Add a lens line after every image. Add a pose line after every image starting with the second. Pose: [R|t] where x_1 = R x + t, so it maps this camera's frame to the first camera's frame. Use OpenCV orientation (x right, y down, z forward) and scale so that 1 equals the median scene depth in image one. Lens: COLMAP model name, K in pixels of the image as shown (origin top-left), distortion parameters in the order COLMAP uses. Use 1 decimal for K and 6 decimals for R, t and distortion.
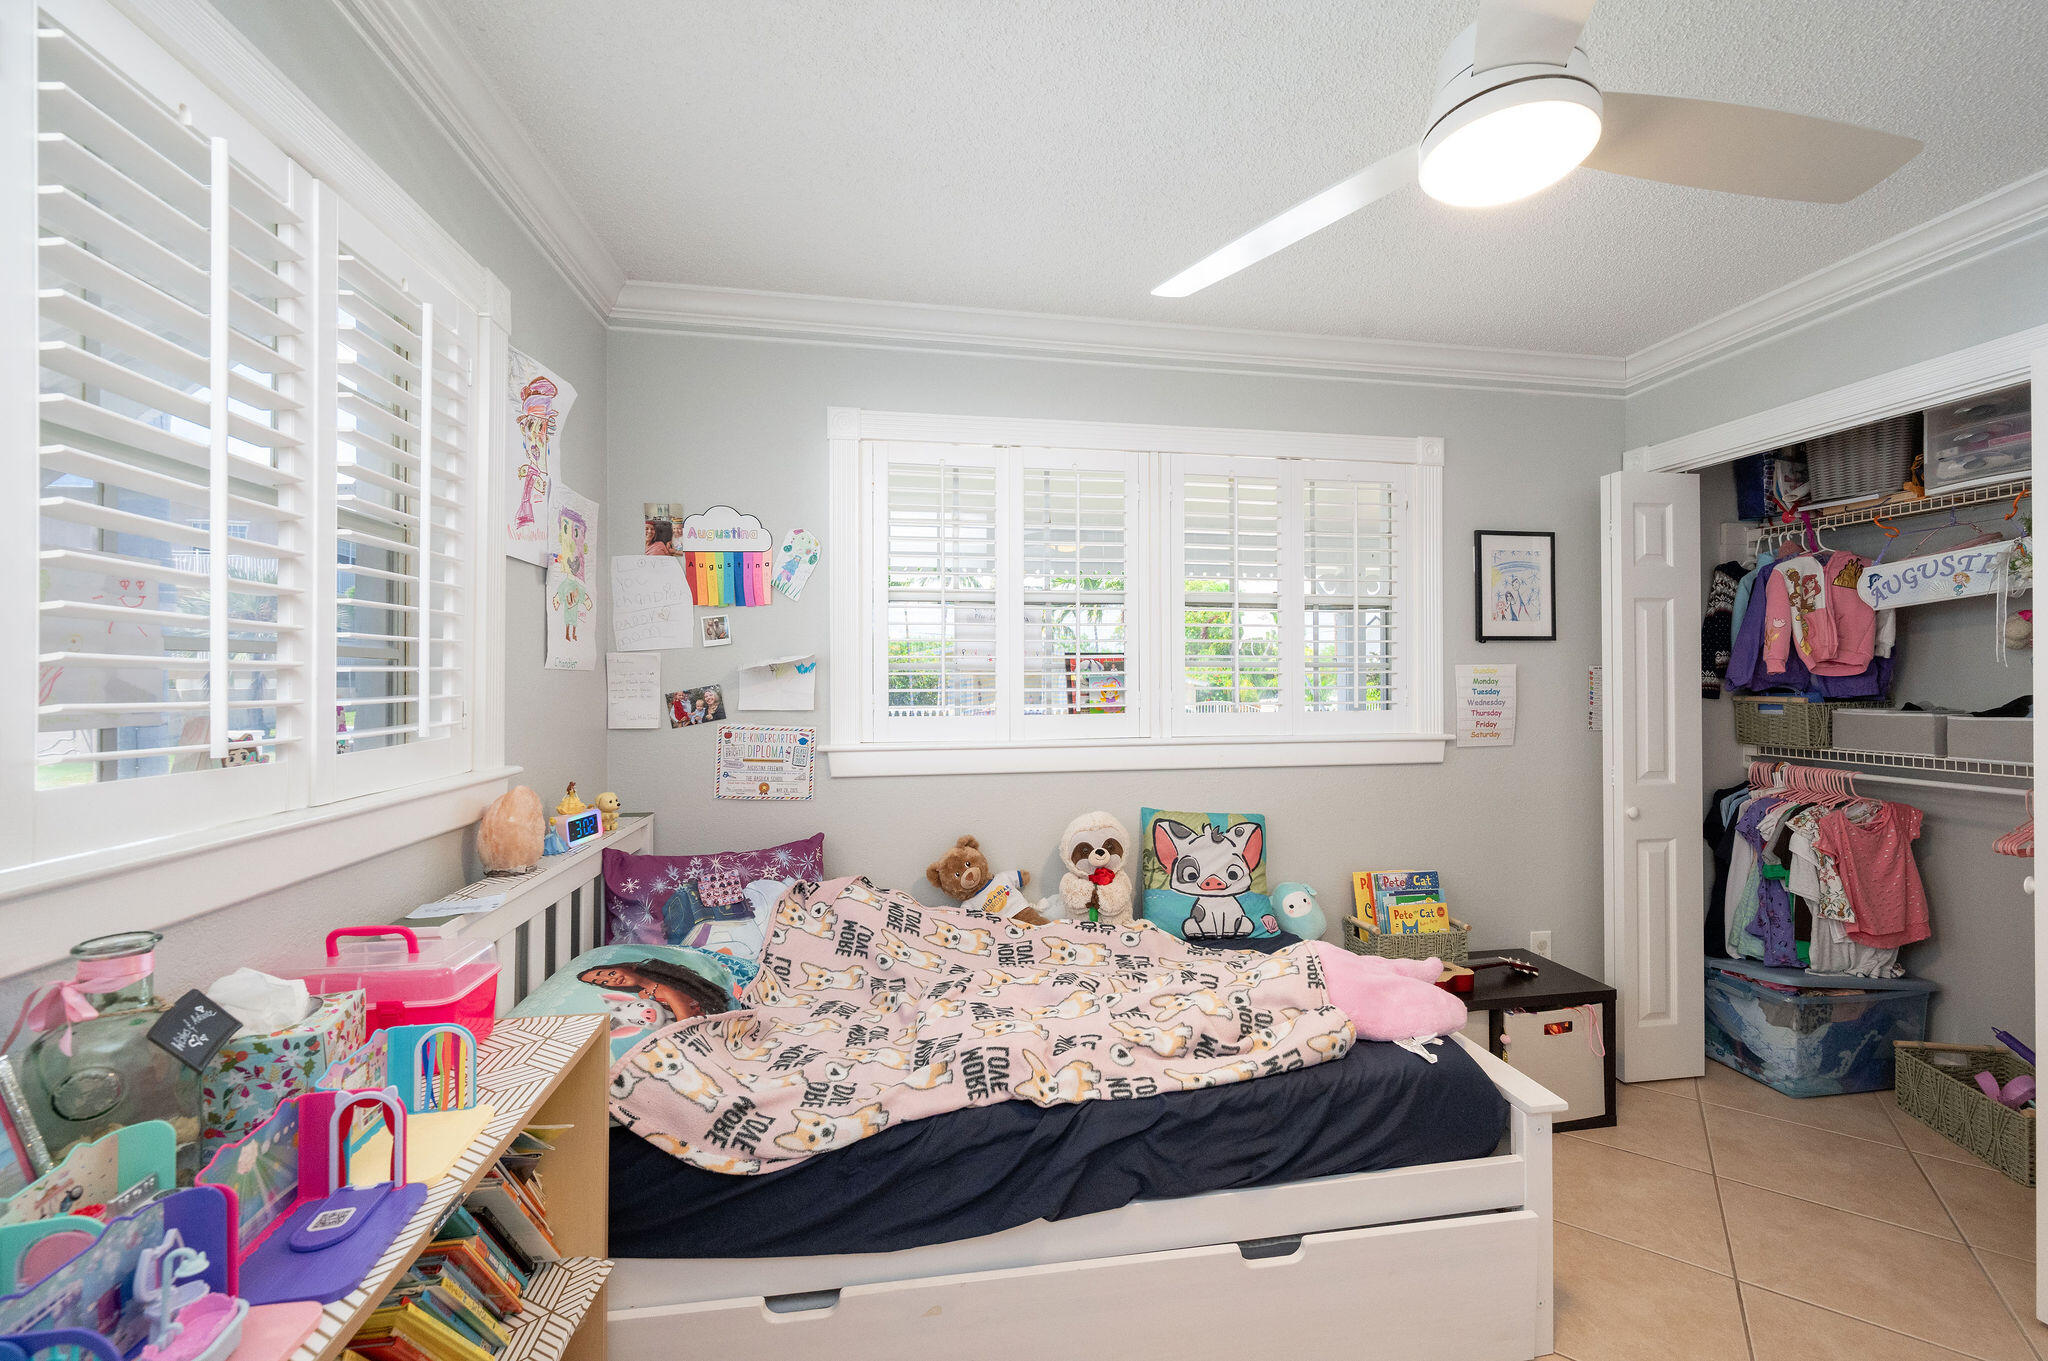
lens RADIAL K [[820.2, 0, 1029.2], [0, 820.2, 676.7], [0, 0, 1]] dist [-0.001572, -0.000410]
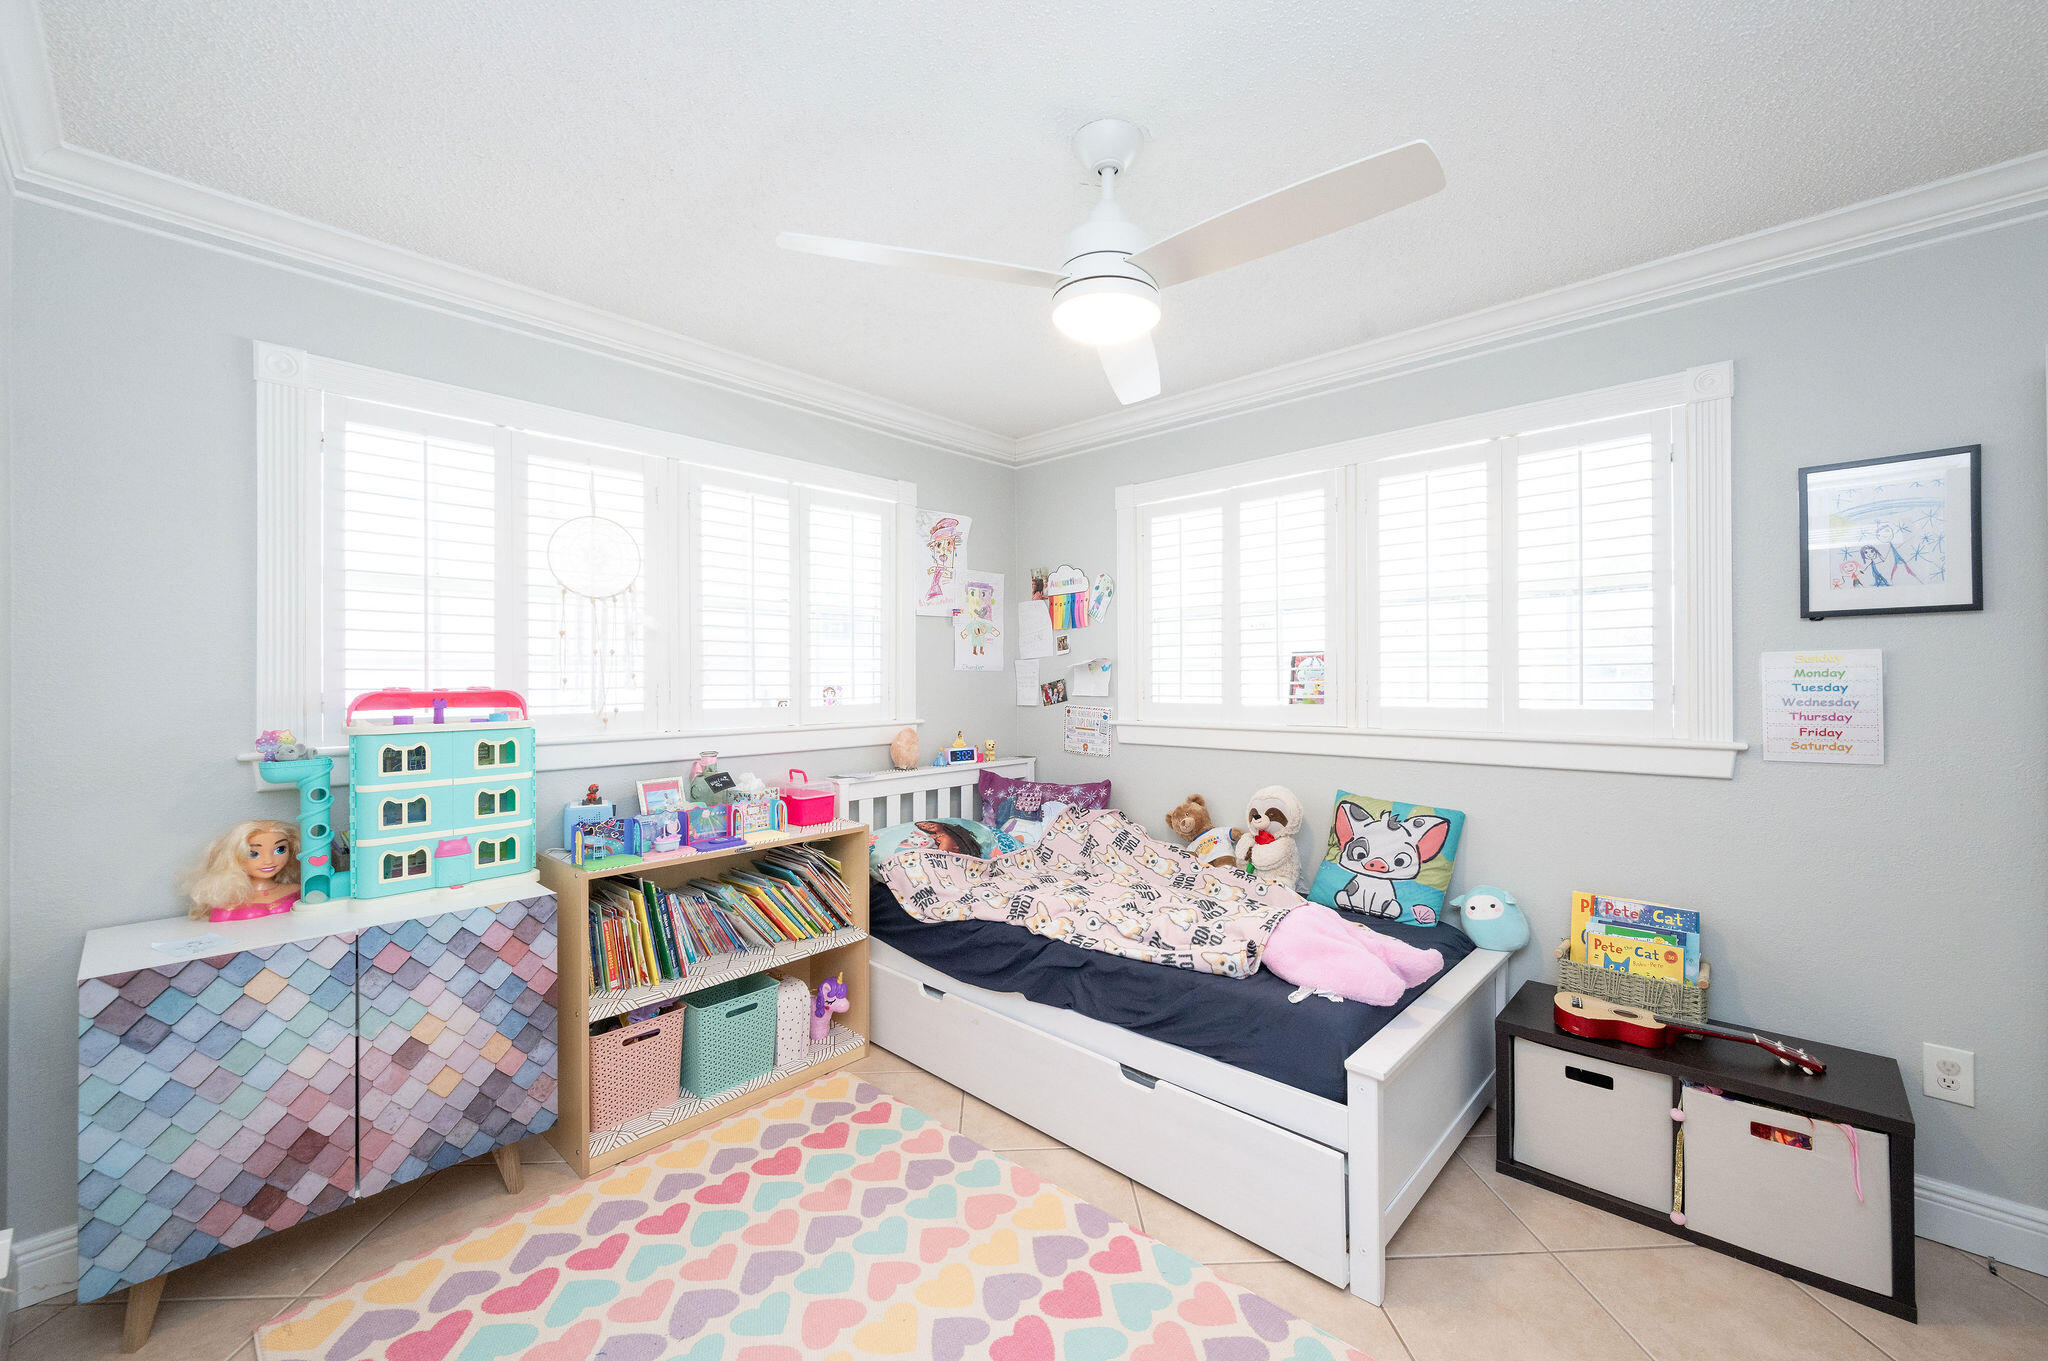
lens RADIAL K [[820.2, 0, 1026.3], [0, 820.2, 677.9], [0, 0, 1]] dist [-0.001572, -0.000410]
pose [[0.596937, -0.002228, -0.802285, 0.838945], [0.007776, 0.999965, 0.003009, 0.002285], [0.802251, -0.008034, 0.596933, 0.003699]]
